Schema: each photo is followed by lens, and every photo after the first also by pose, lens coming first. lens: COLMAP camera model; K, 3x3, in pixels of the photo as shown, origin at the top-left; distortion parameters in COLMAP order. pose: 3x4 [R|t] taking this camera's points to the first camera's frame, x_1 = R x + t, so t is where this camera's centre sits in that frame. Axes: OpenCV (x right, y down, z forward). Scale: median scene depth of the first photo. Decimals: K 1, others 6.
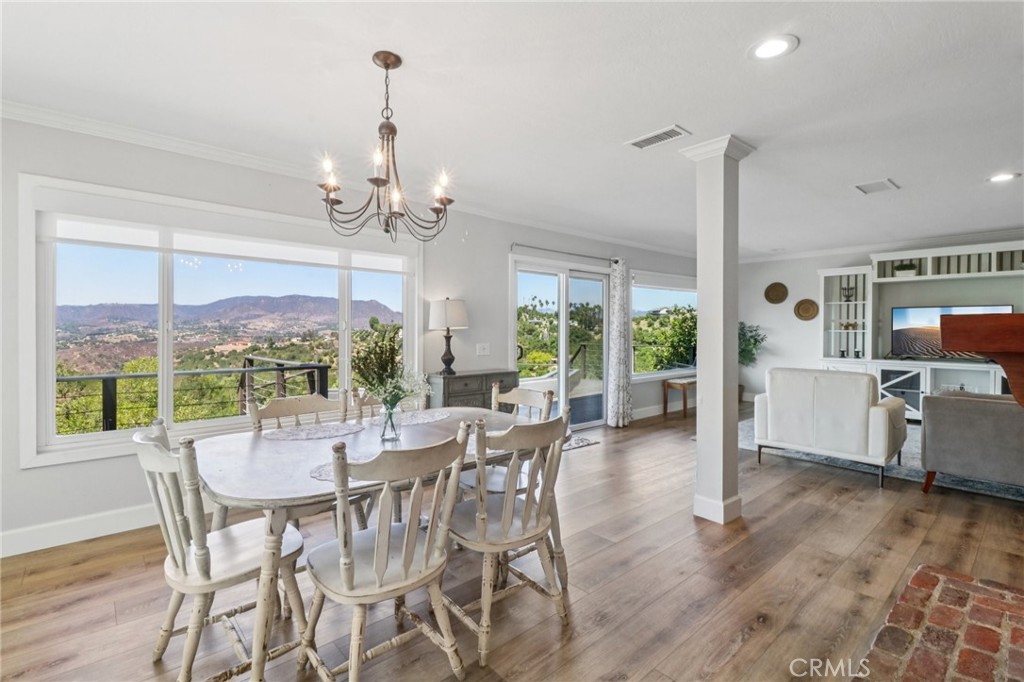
lens RADIAL K [[476.3, 0, 513.2], [0, 476.3, 332.8], [0, 0, 1]] dist [0.008105, -0.006648]
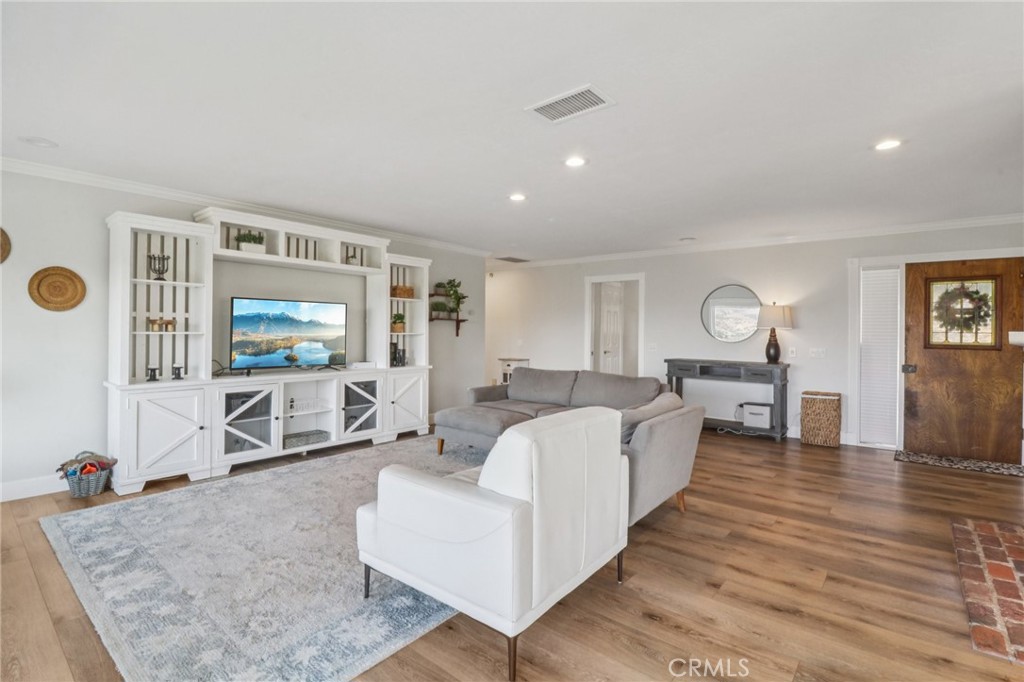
lens RADIAL K [[476.3, 0, 493.9], [0, 476.3, 336.8], [0, 0, 1]] dist [0.008105, -0.006648]
pose [[-0.142553, -0.018970, 0.989605, 0.087369], [0.001135, 0.999813, 0.019329, -0.009849], [-0.989787, 0.003879, -0.142505, 0.686335]]
